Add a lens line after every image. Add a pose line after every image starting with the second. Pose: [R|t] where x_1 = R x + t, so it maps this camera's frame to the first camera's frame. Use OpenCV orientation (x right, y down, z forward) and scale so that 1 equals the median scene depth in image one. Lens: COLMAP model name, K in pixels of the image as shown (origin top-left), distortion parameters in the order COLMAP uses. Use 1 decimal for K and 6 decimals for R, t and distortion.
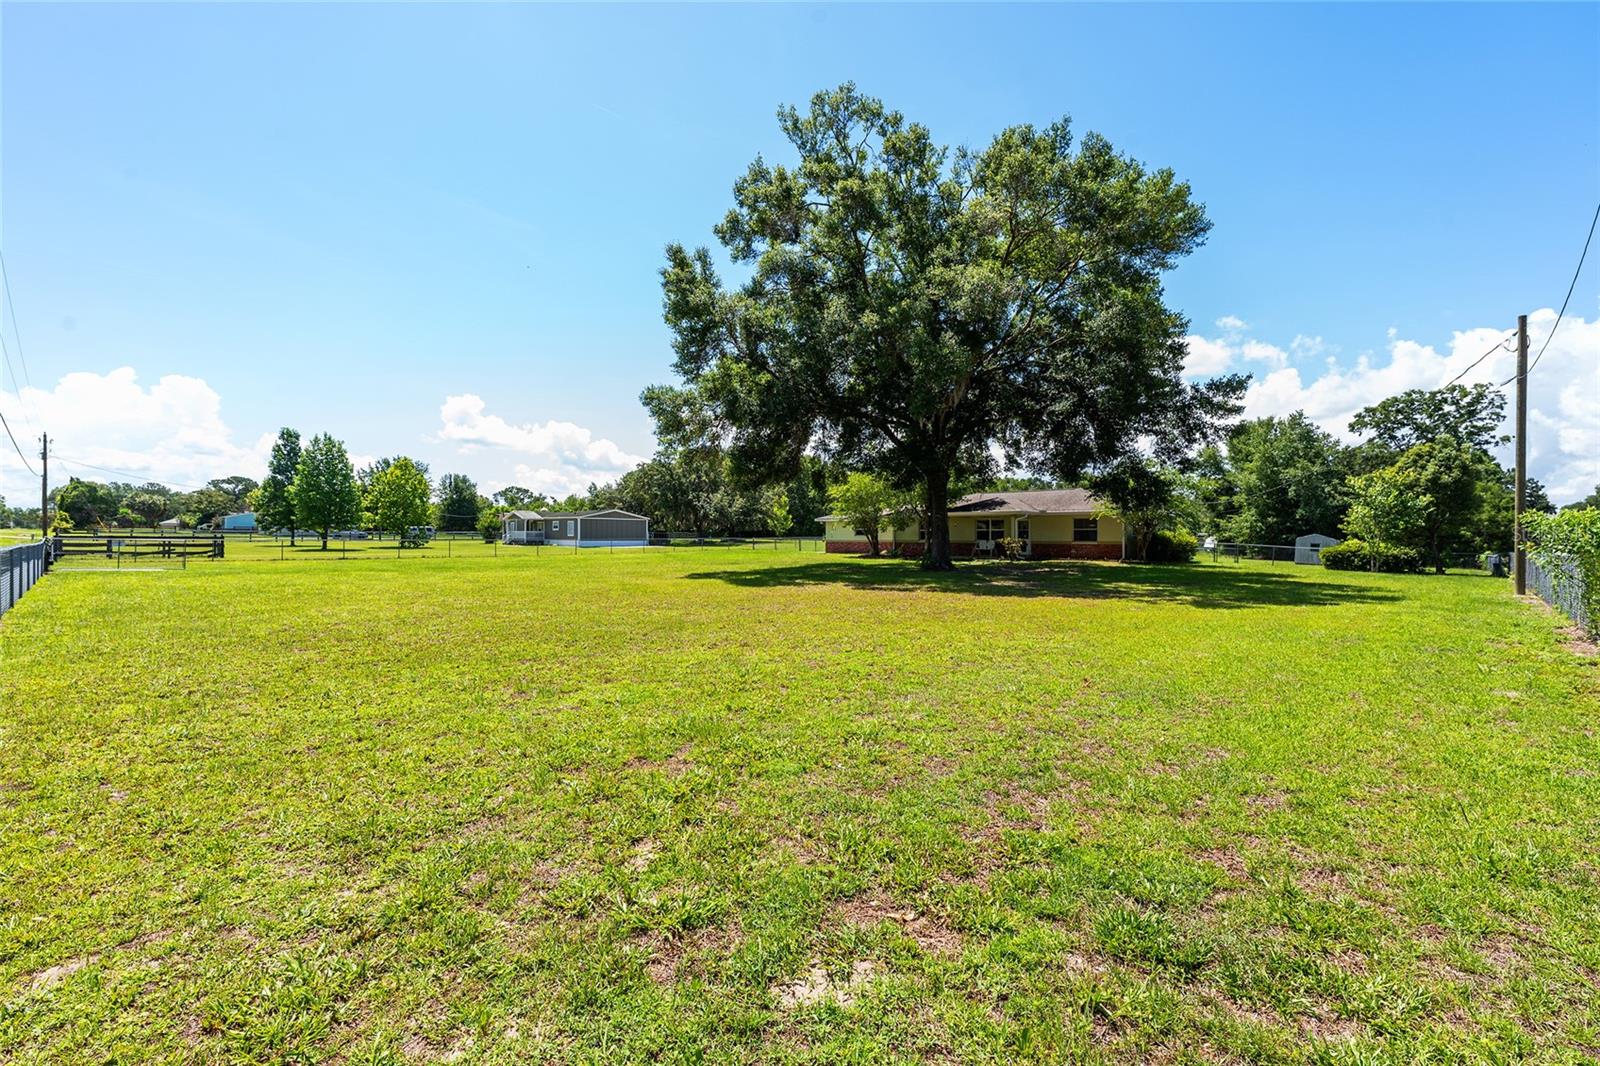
lens RADIAL K [[670.3, 0, 798.6], [0, 670.3, 538.3], [0, 0, 1]] dist [-0.011461, -0.000198]
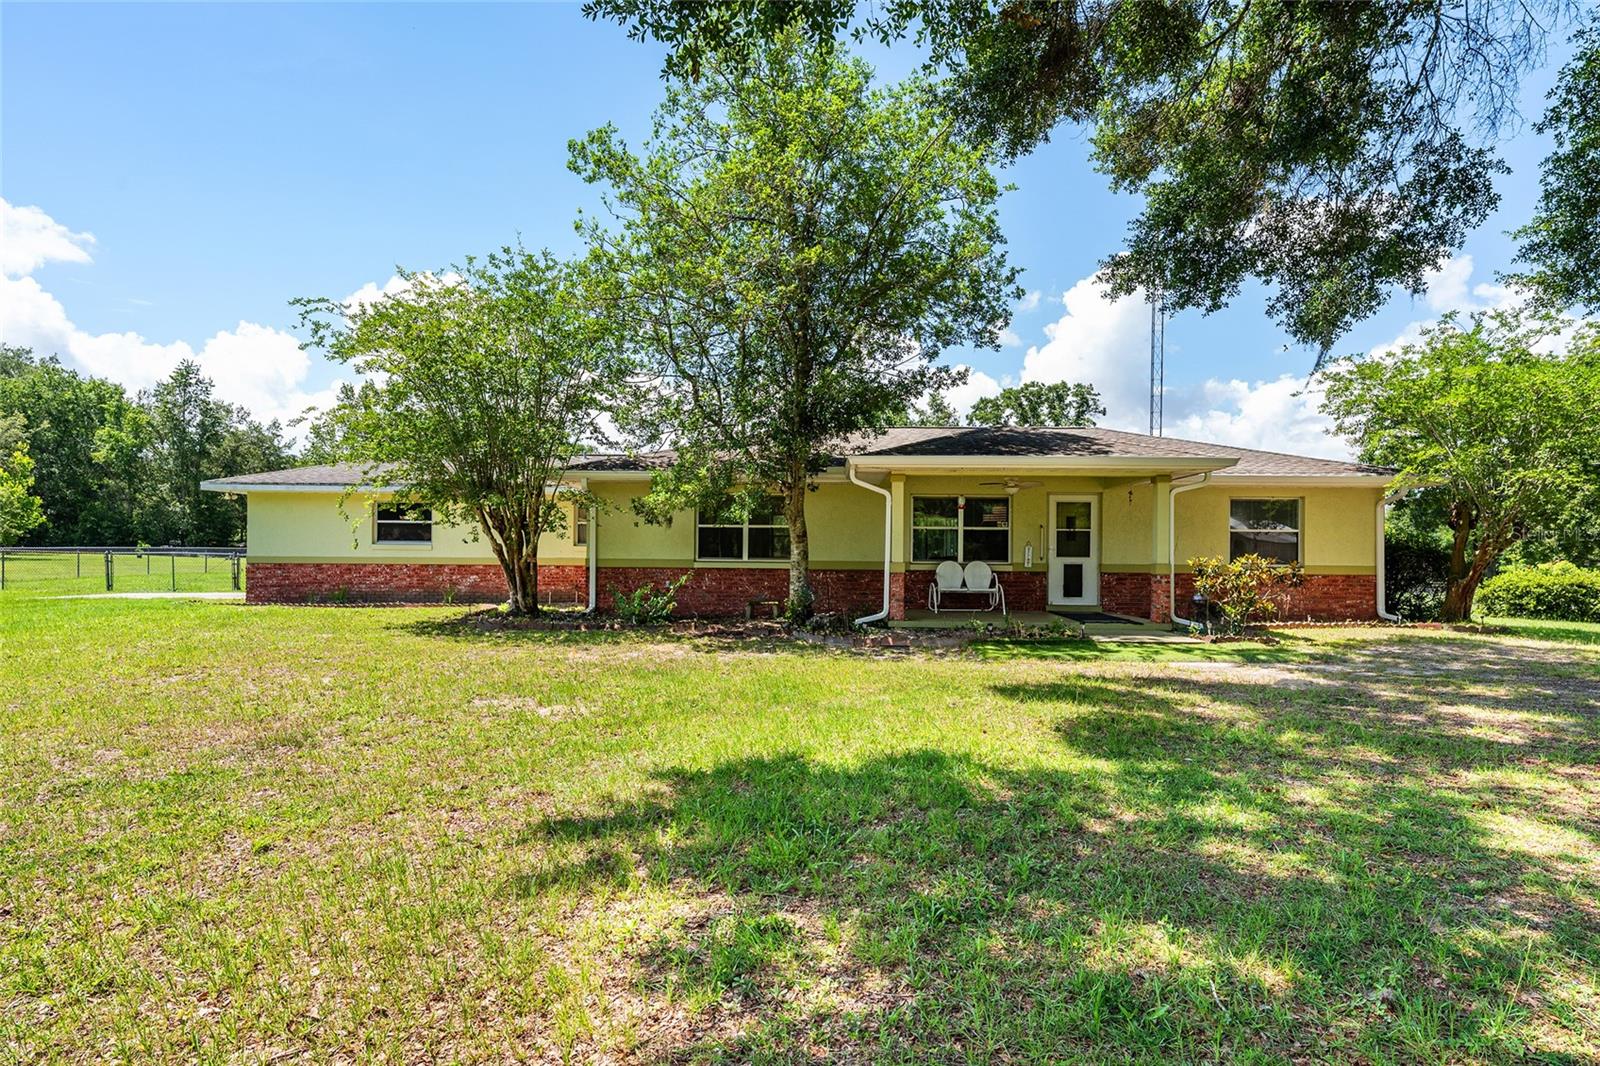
lens RADIAL K [[834.8, 0, 799.5], [0, 834.8, 538.9], [0, 0, 1]] dist [-0.000673, -0.000251]
pose [[0.740445, 0.014102, 0.671969, -0.032672], [-0.005224, 0.999870, -0.015227, -0.001583], [-0.672097, 0.007765, 0.740423, 0.753412]]
